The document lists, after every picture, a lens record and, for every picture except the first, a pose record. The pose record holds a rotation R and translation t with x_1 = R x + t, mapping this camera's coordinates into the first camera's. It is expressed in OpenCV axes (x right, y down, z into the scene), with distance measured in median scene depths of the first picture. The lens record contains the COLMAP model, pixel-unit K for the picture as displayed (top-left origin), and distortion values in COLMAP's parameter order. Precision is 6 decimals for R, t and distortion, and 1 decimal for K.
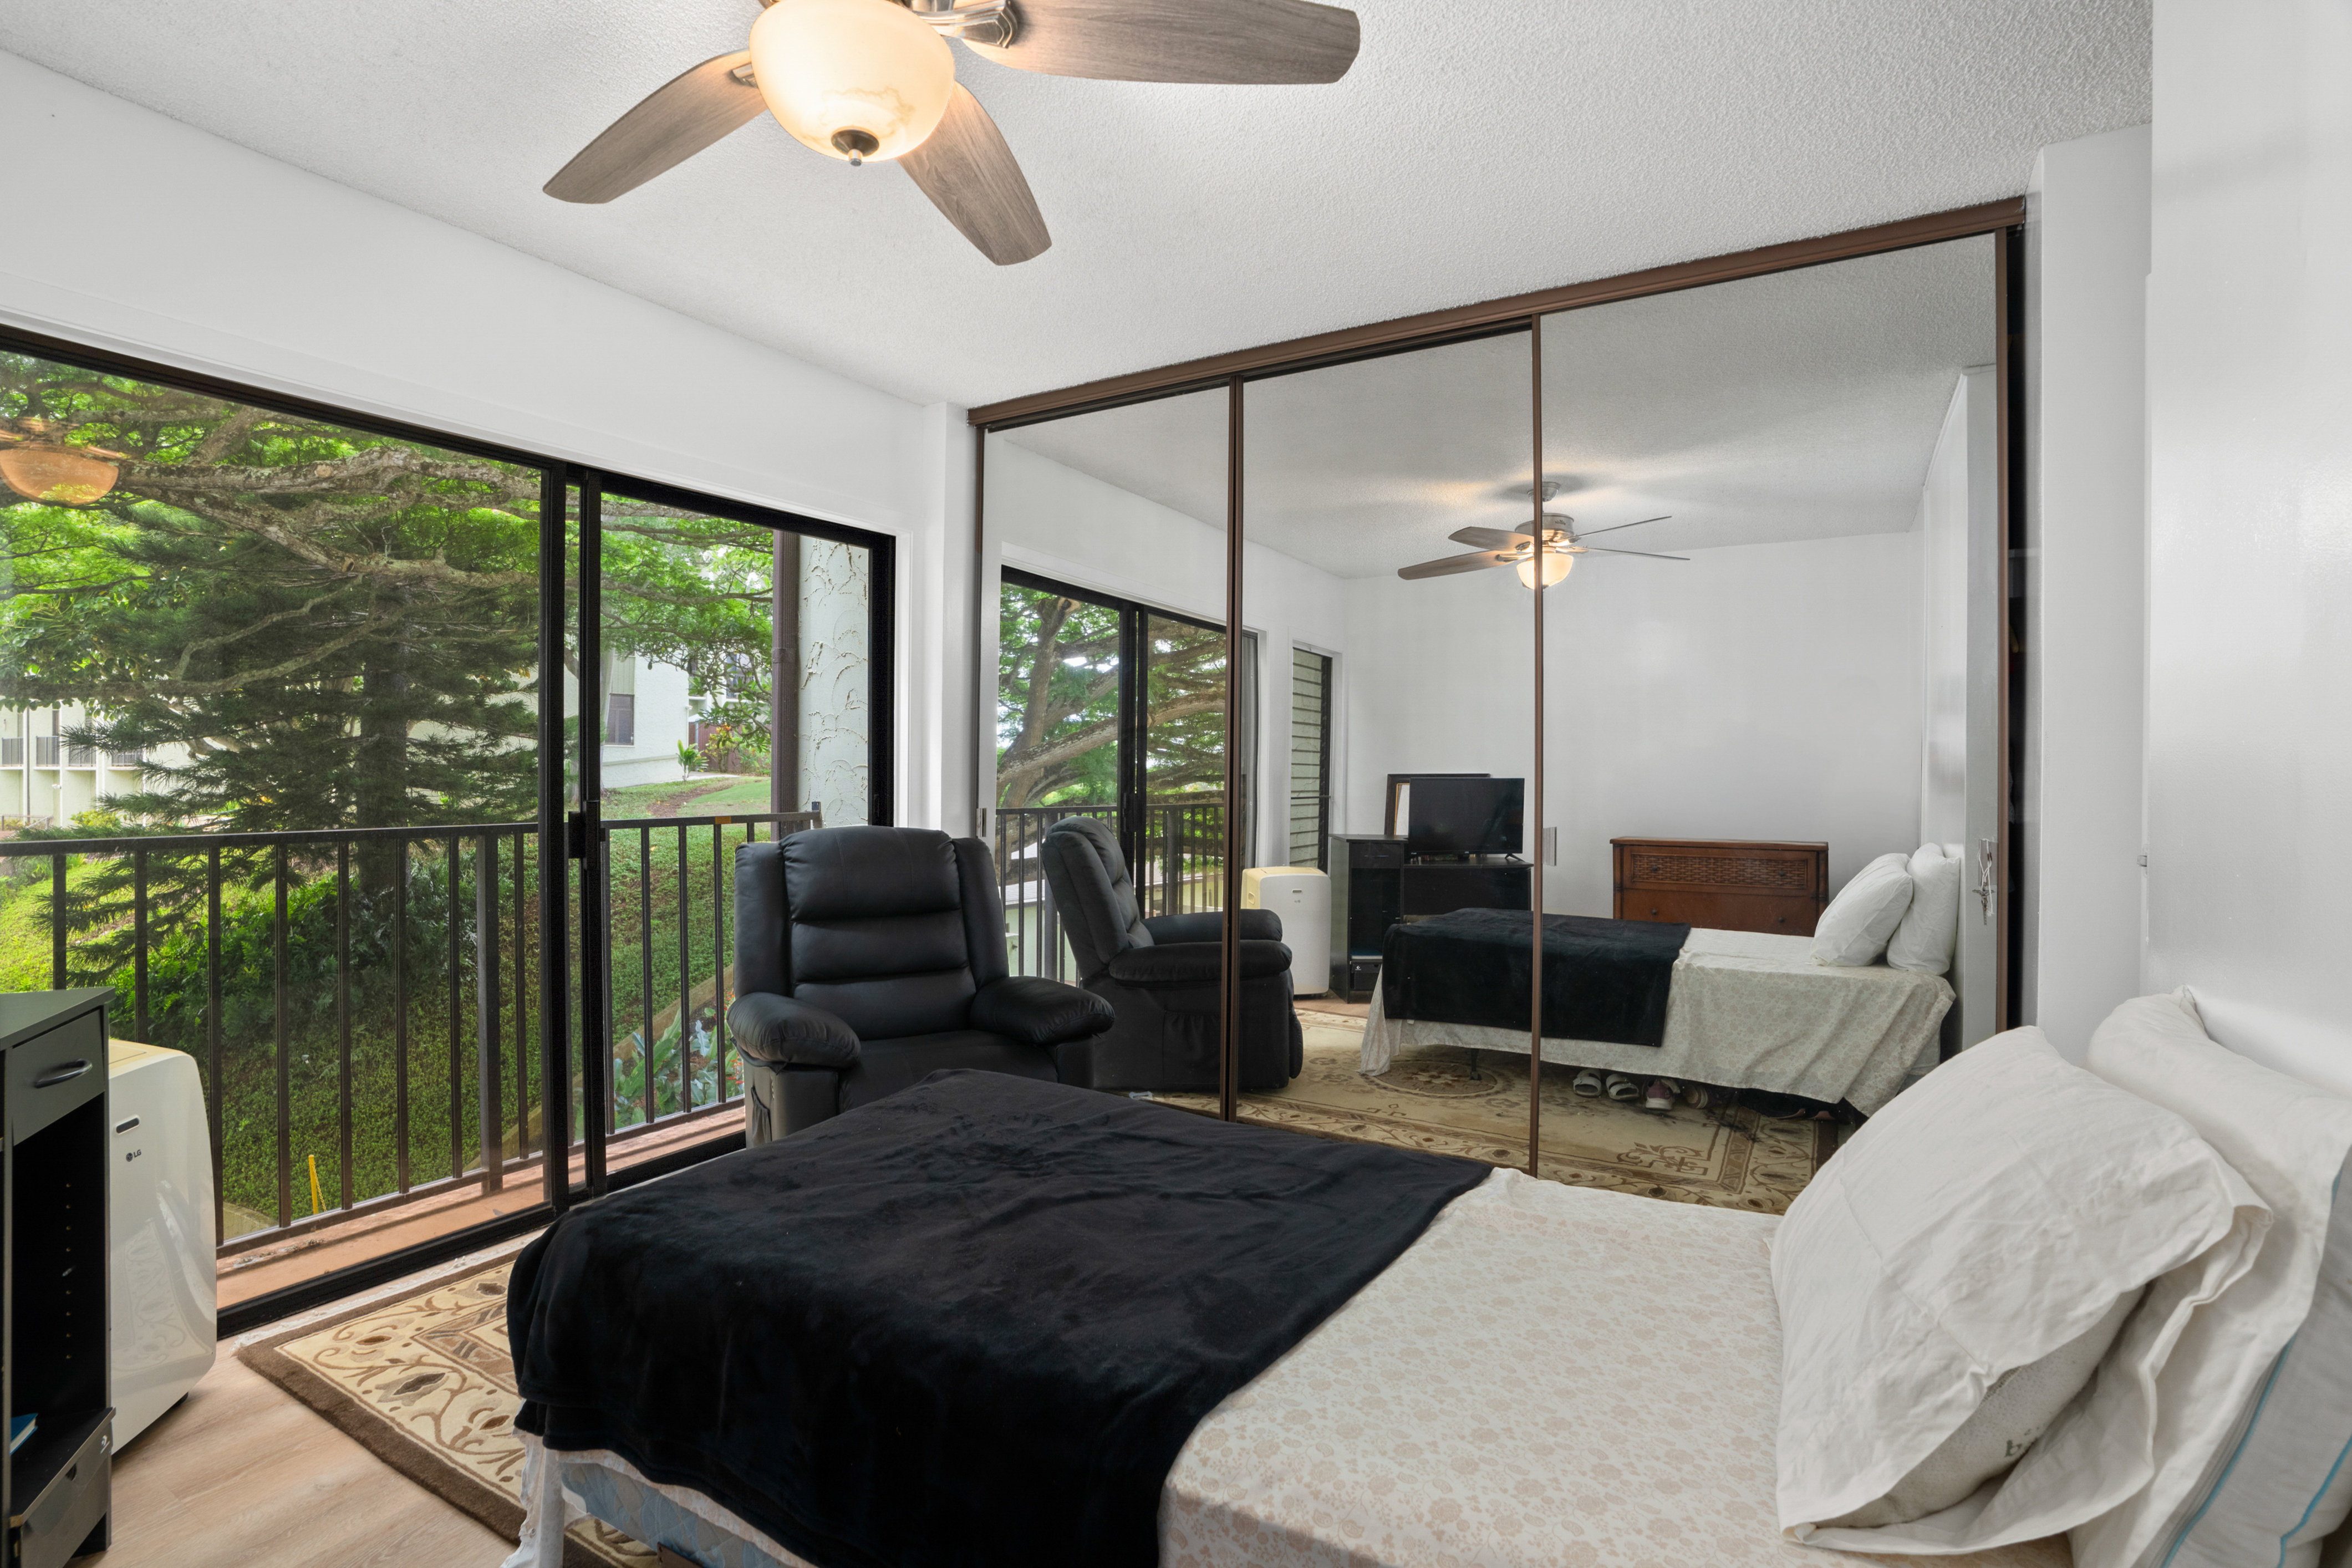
lens RADIAL K [[1121.7, 0, 1153.7], [0, 1121.7, 777.4], [0, 0, 1]] dist [-0.046368, 0.000753]
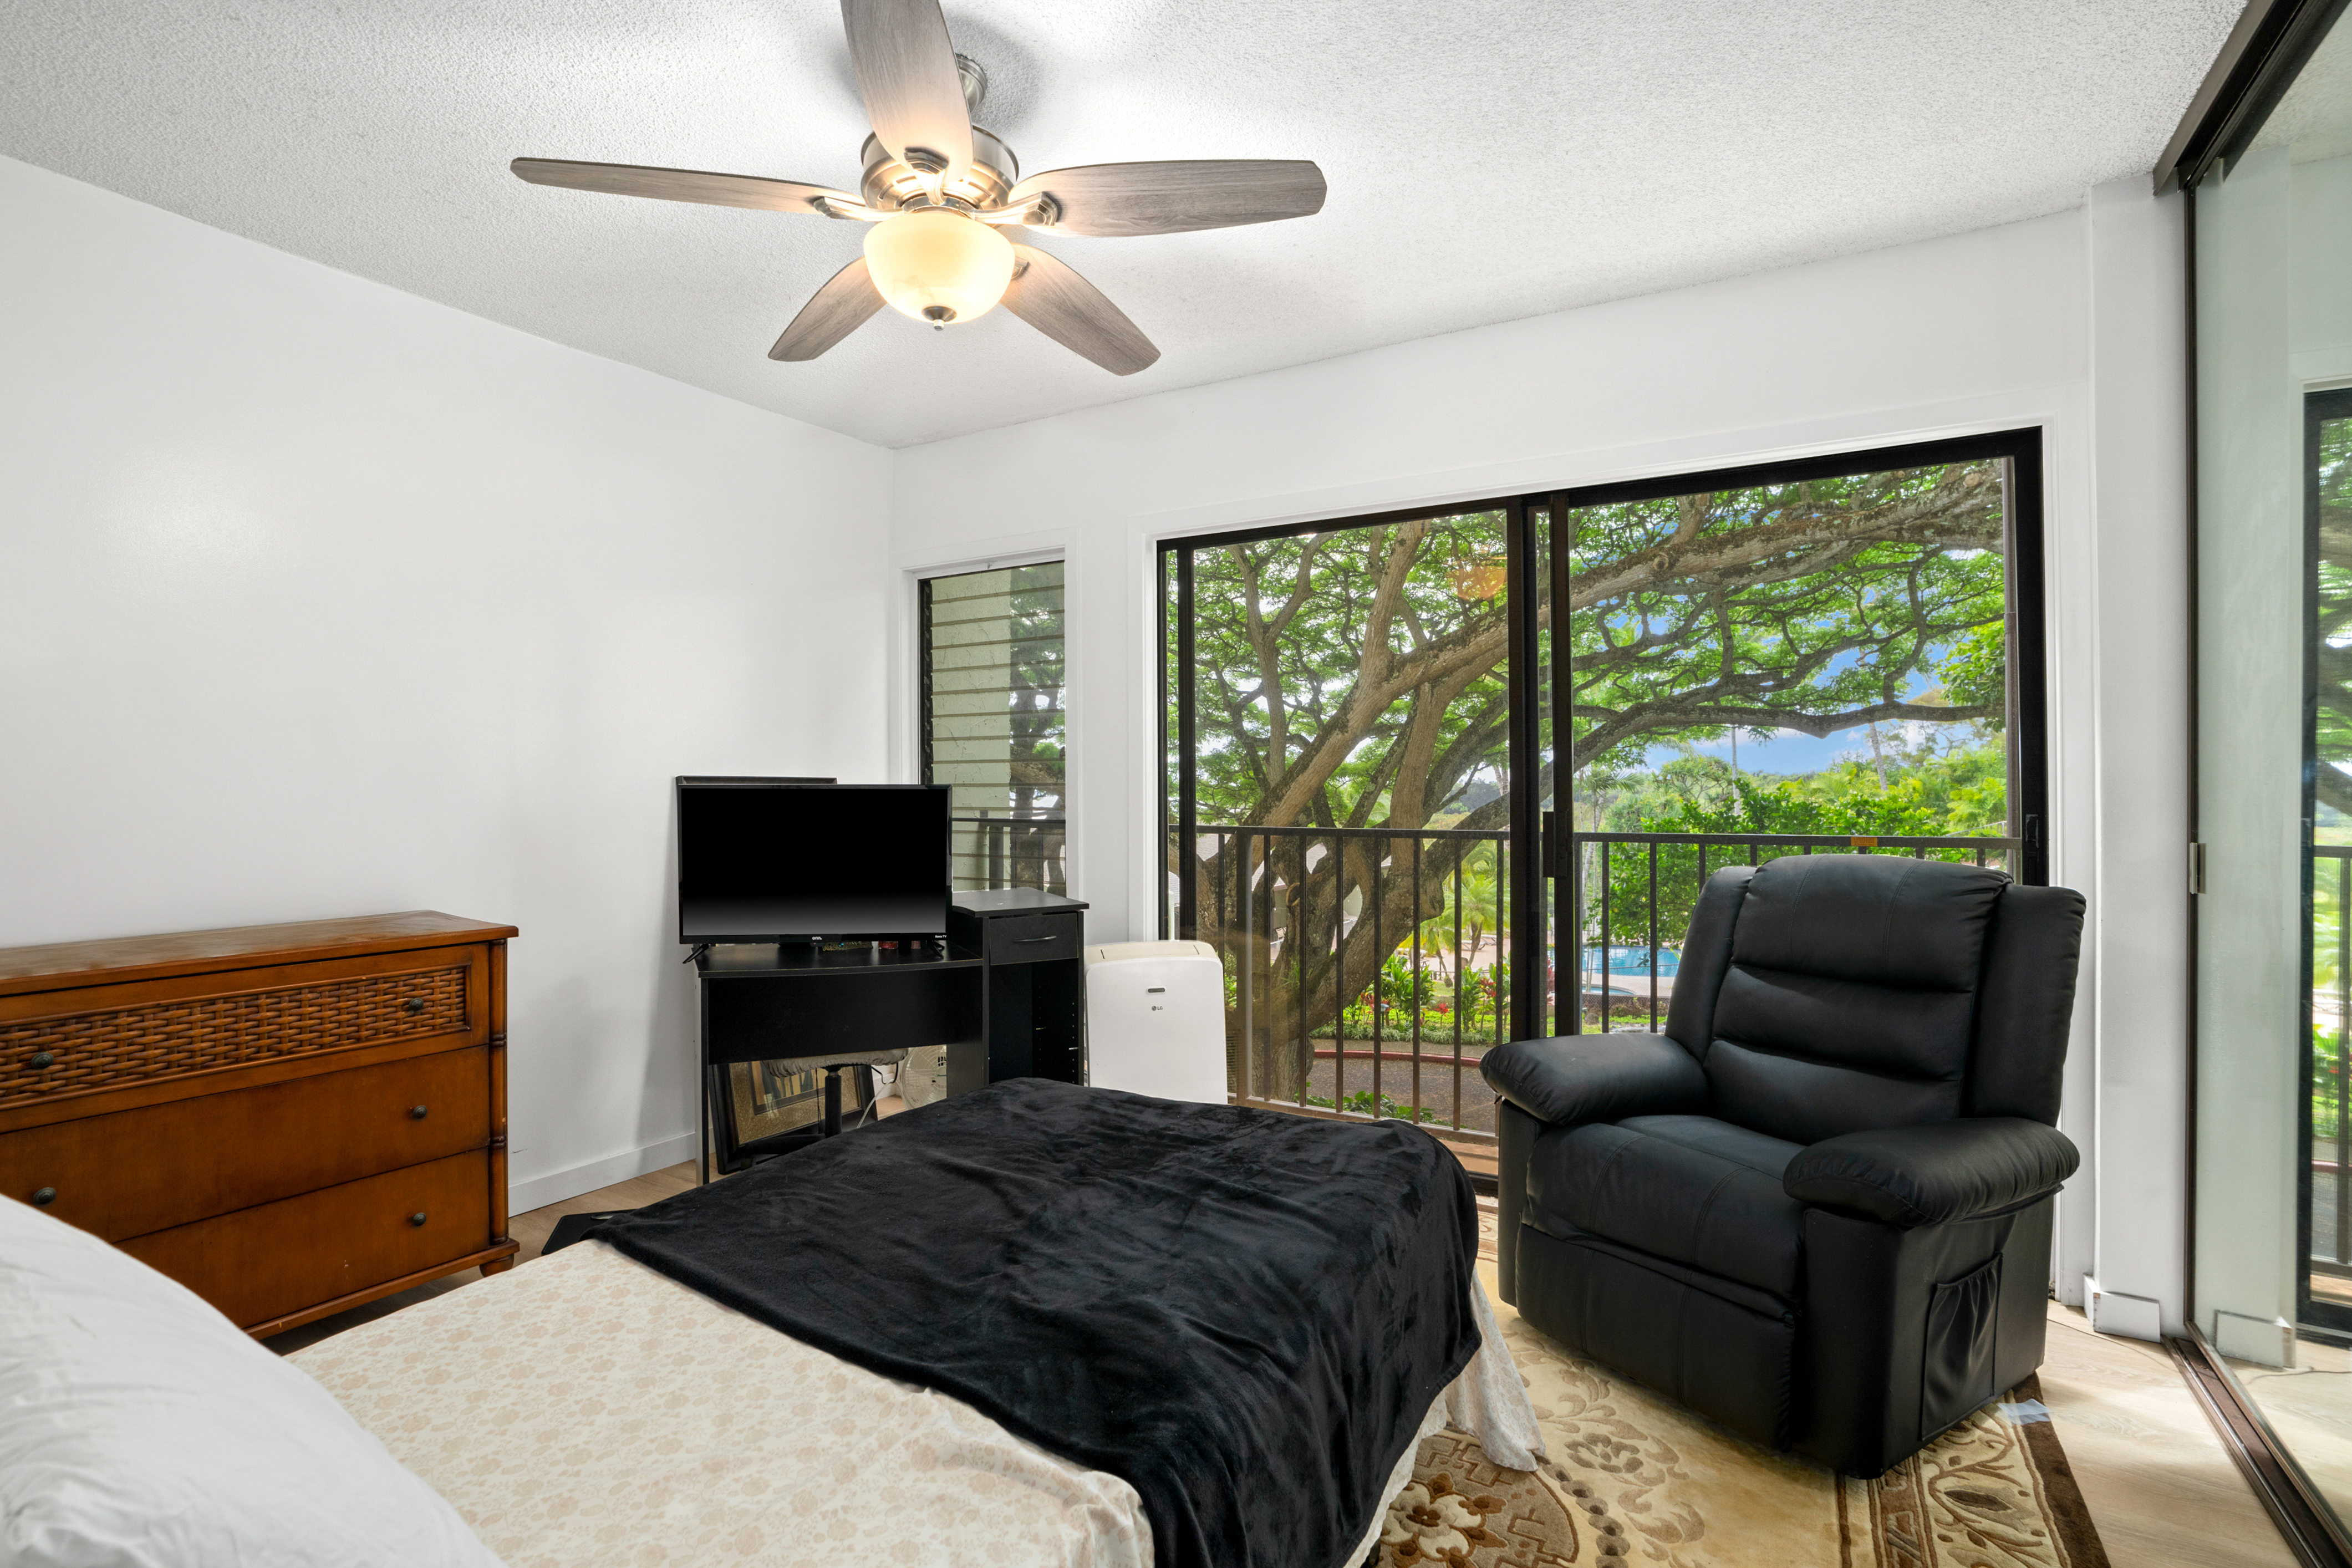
lens RADIAL K [[1121.7, 0, 1152.0], [0, 1121.7, 793.6], [0, 0, 1]] dist [-0.046368, 0.000753]
pose [[0.007558, 0.001948, -0.999970, 0.530055], [-0.002668, 0.999995, 0.001928, 0.002598], [0.999968, 0.002654, 0.007564, 0.621118]]
